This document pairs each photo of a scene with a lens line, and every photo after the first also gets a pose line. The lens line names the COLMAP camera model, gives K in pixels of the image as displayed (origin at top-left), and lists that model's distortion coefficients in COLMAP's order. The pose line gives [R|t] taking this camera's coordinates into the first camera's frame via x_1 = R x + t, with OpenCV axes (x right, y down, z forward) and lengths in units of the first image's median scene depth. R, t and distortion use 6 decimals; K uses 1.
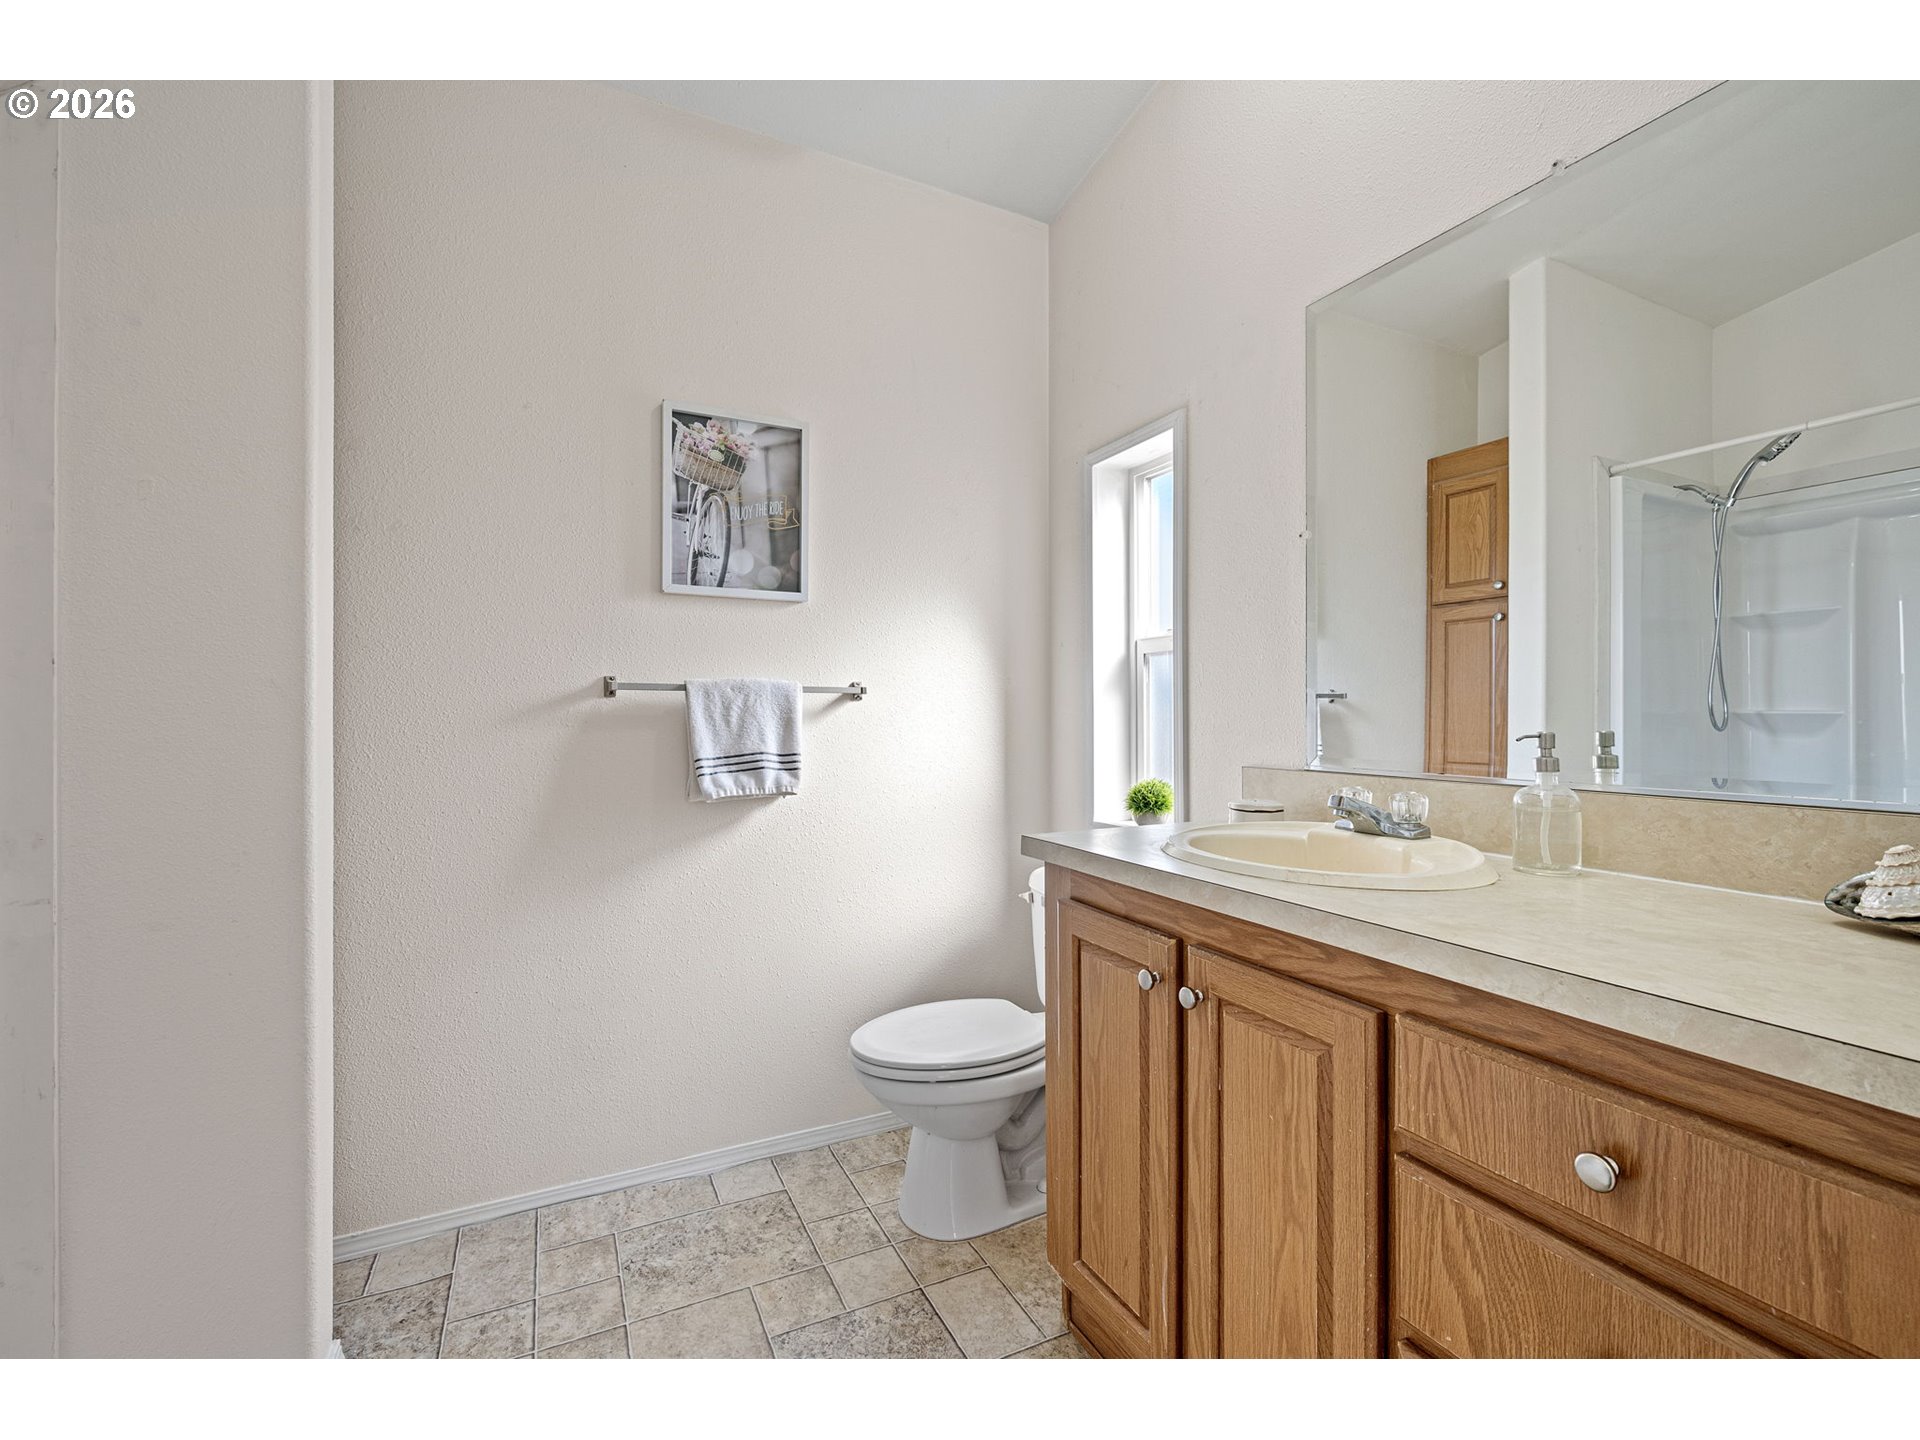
lens RADIAL K [[832.7, 0, 952.4], [0, 832.7, 716.5], [0, 0, 1]] dist [-0.001595, 0.000078]
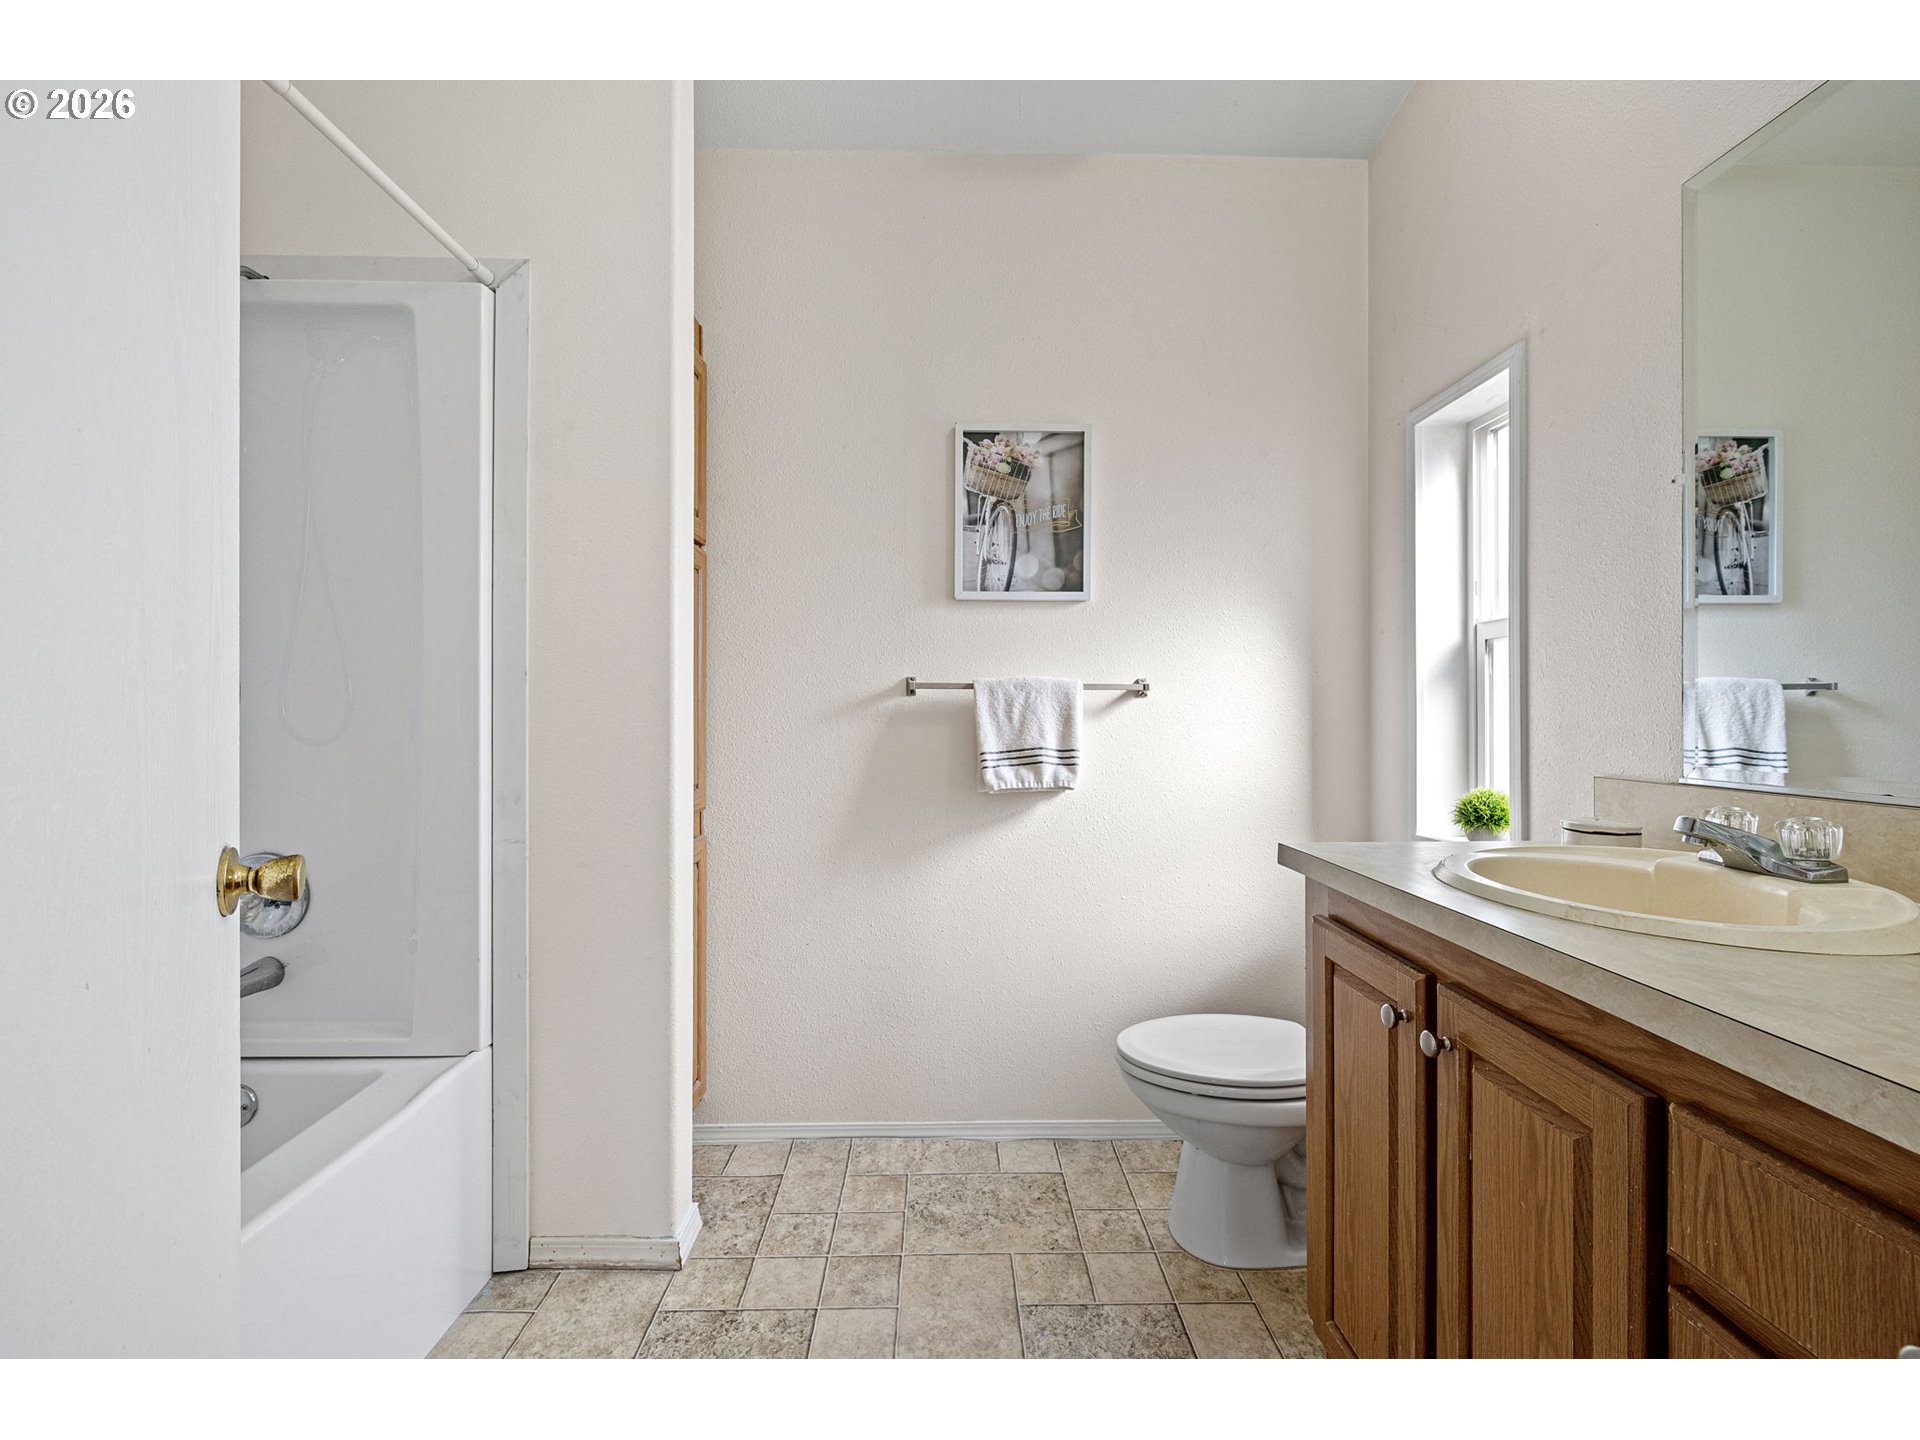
lens RADIAL K [[832.7, 0, 955.3], [0, 832.7, 713.4], [0, 0, 1]] dist [-0.001595, 0.000078]
pose [[0.904970, 0.001577, -0.425471, 0.136602], [-0.001444, 0.999999, 0.000635, -0.000286], [0.425472, 0.000040, 0.904972, 0.013936]]
